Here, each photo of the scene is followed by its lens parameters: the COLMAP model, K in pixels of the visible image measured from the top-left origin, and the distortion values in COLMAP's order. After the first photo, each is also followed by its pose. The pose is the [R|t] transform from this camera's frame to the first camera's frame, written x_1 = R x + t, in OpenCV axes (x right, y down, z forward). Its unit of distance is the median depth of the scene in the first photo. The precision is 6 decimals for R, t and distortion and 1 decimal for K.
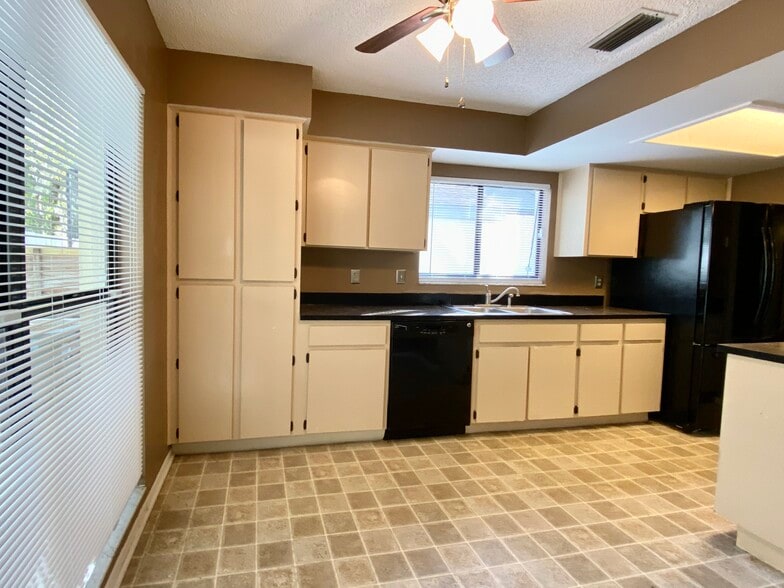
lens RADIAL K [[338.9, 0, 389.8], [0, 338.9, 302.8], [0, 0, 1]] dist [0.033676, -0.036684]
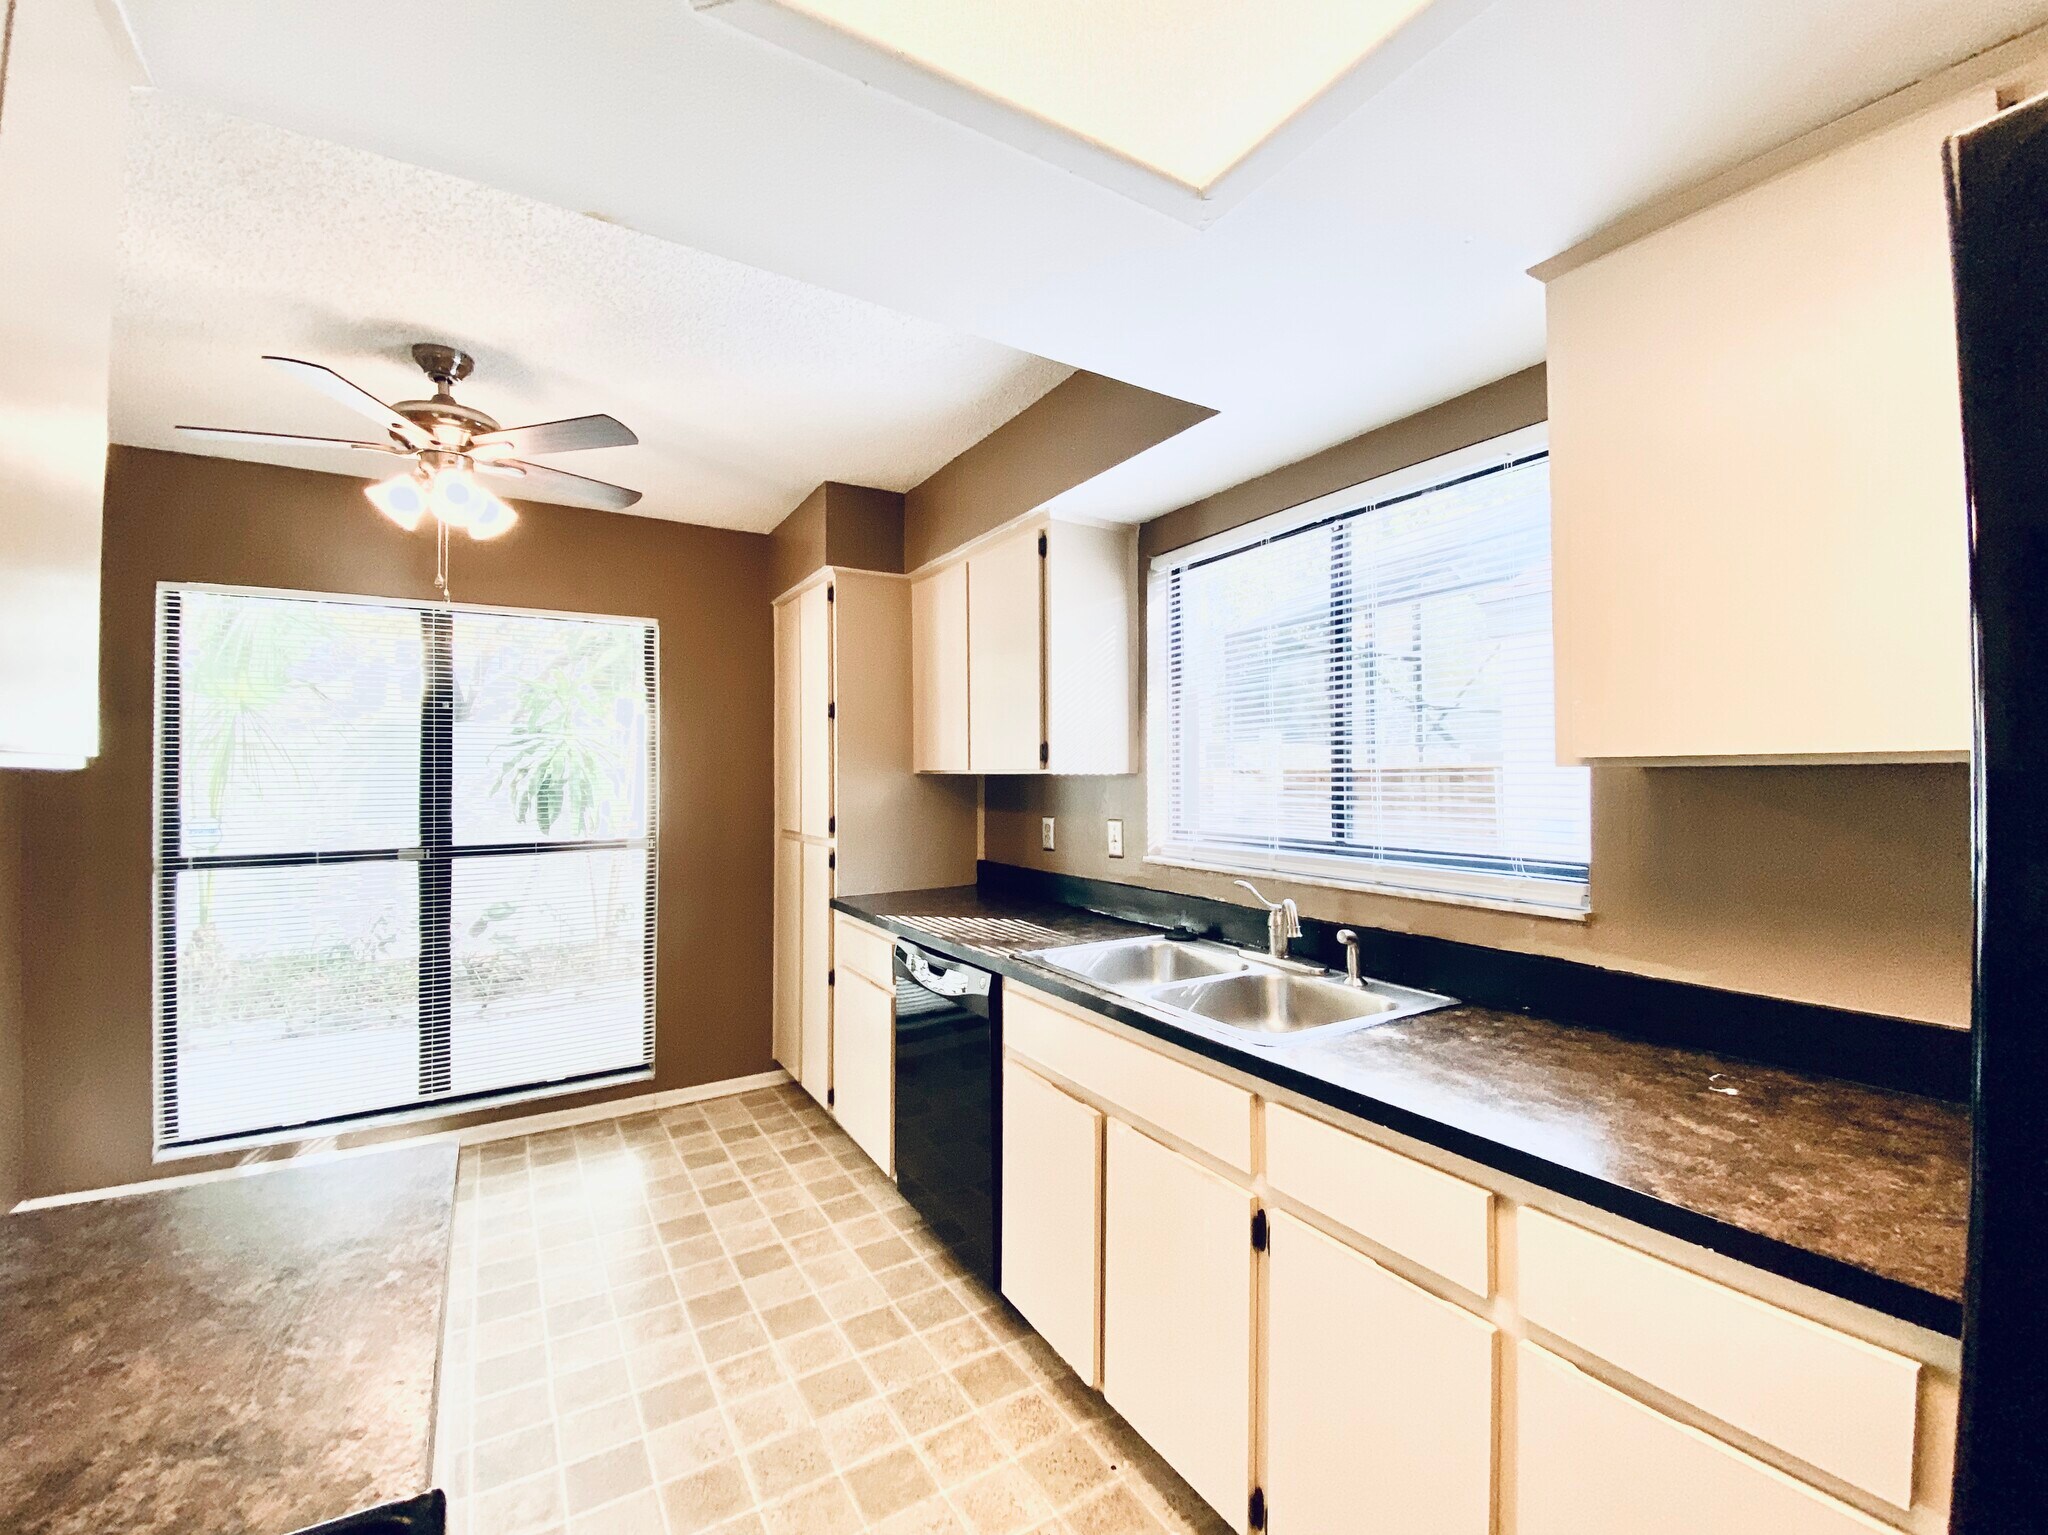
lens RADIAL K [[883.4, 0, 1073.0], [0, 883.4, 764.6], [0, 0, 1]] dist [-0.011198, -0.000201]
pose [[0.371966, -0.031494, -0.927712, 1.304718], [-0.095426, 0.992832, -0.071966, -0.120028], [0.923328, 0.115297, 0.366294, 0.826937]]
